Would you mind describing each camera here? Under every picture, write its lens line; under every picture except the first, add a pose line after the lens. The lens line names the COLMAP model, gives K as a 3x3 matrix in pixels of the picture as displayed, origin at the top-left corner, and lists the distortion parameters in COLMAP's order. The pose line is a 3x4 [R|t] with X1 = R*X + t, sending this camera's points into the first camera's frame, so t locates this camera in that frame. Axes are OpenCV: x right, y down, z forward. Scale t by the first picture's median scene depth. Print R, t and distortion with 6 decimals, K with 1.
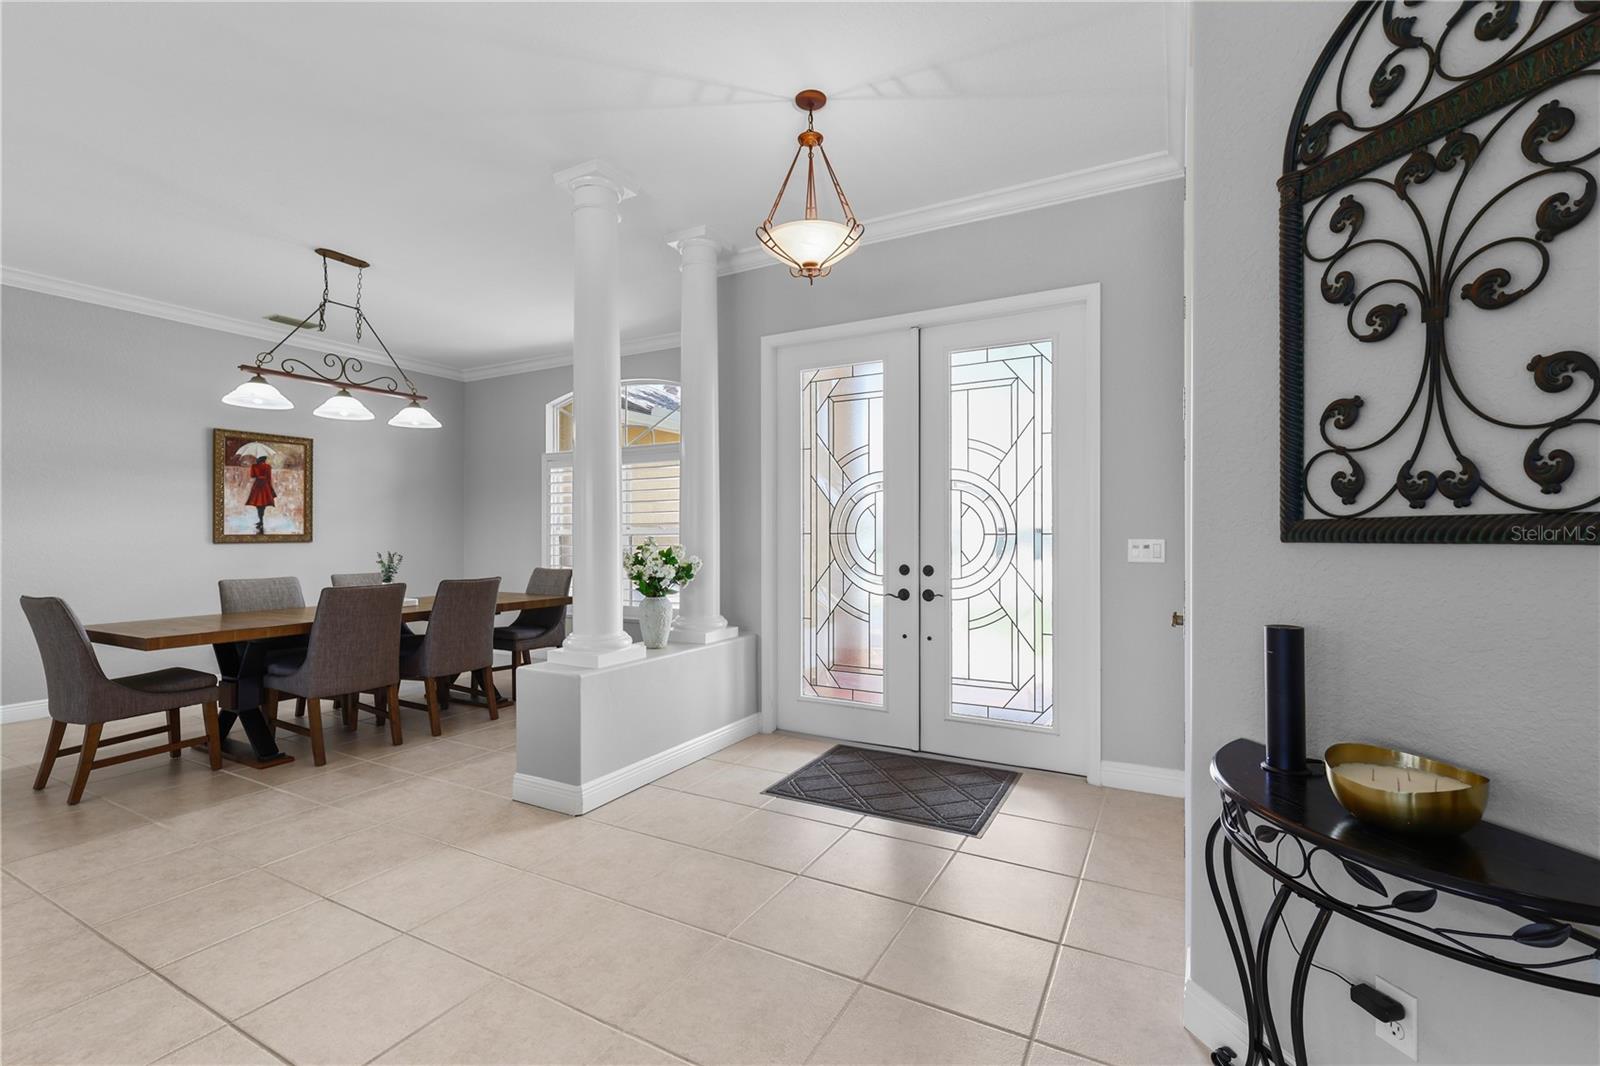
lens RADIAL K [[696.5, 0, 804.3], [0, 696.5, 534.7], [0, 0, 1]] dist [0.003928, -0.000740]
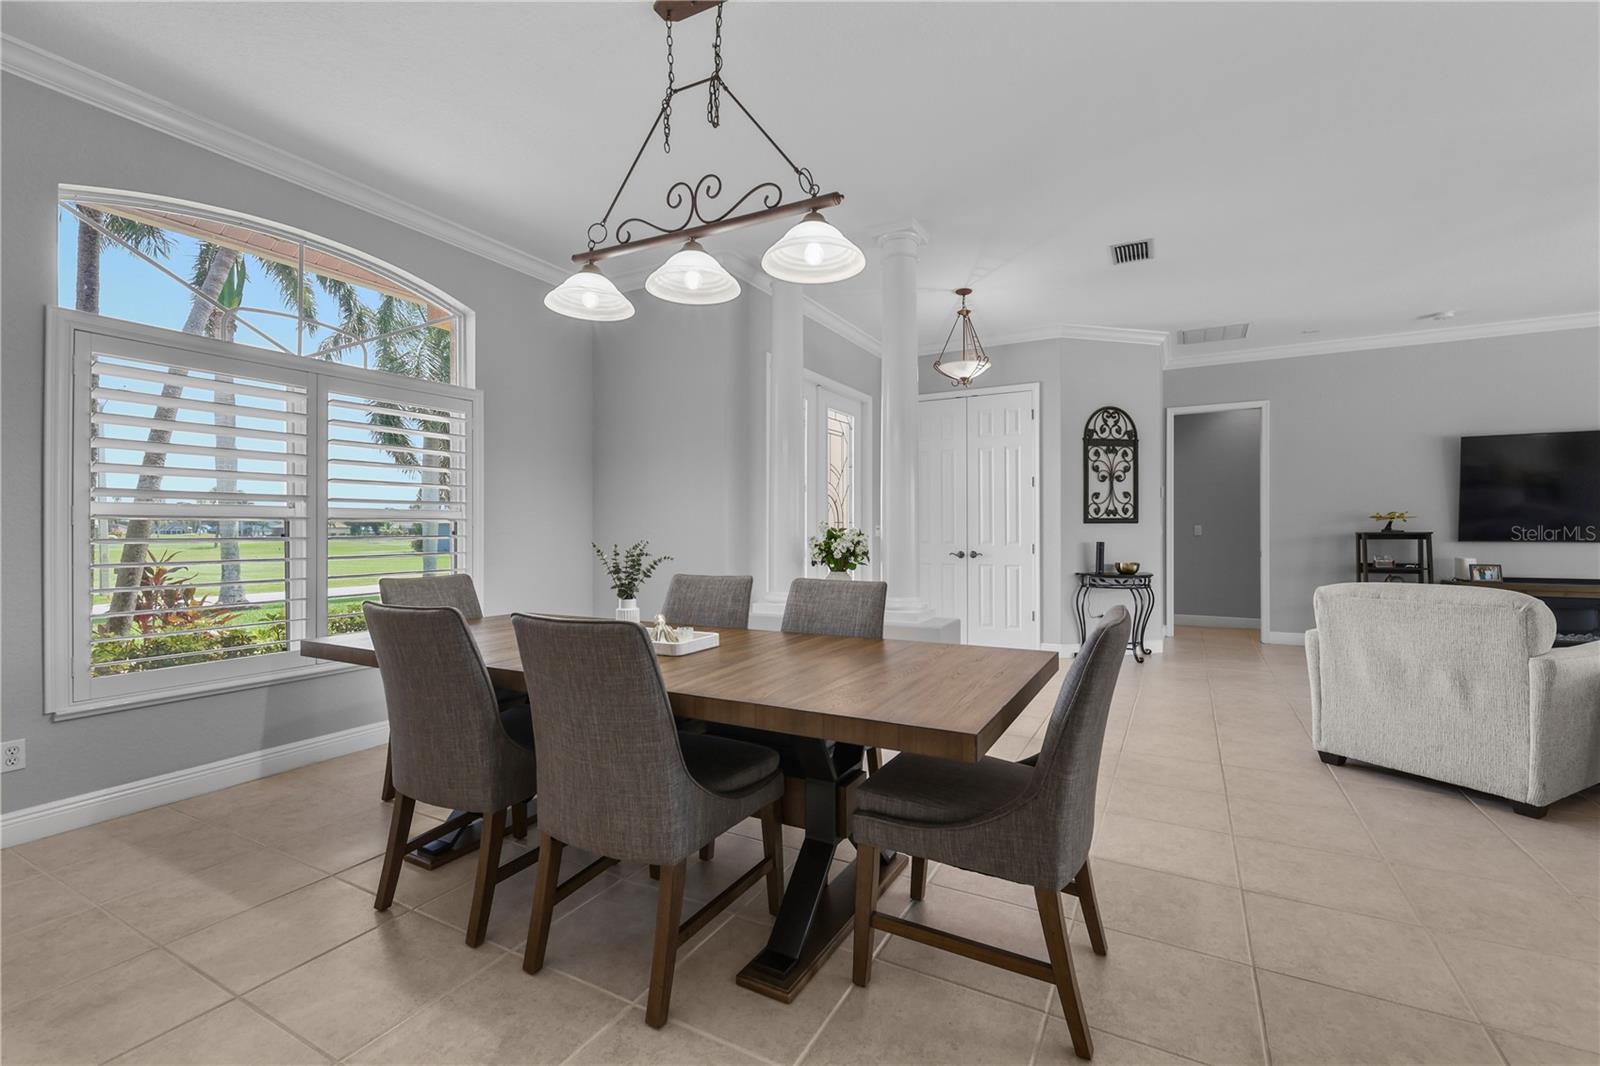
lens RADIAL K [[696.5, 0, 799.6], [0, 696.5, 526.9], [0, 0, 1]] dist [0.003928, -0.000740]
pose [[0.005722, 0.000410, 0.999984, -1.332771], [0.005356, 0.999986, -0.000440, 0.008874], [-0.999969, 0.005358, 0.005720, 1.015639]]
